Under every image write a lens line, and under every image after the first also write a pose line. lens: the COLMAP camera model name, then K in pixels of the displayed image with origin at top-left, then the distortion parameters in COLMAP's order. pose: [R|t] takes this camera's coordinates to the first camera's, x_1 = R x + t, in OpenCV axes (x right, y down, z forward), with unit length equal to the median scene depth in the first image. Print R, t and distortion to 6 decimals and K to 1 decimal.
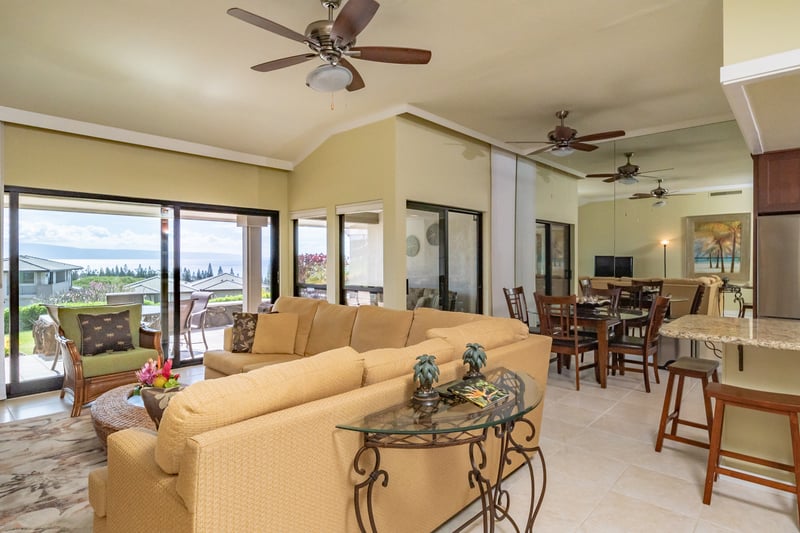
lens RADIAL K [[428.1, 0, 400.0], [0, 428.1, 266.5], [0, 0, 1]] dist [0.000406, 0.001086]
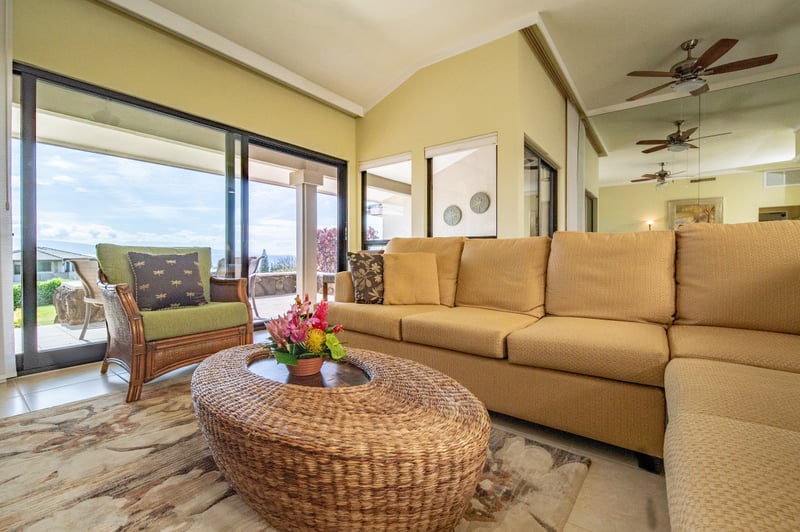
lens RADIAL K [[340.1, 0, 398.9], [0, 340.1, 261.1], [0, 0, 1]] dist [-0.000843, -0.000301]
pose [[0.995870, 0.000555, 0.090791, -0.358917], [-0.000653, 0.999999, 0.001047, 0.123268], [-0.090791, -0.001102, 0.995869, 0.403564]]
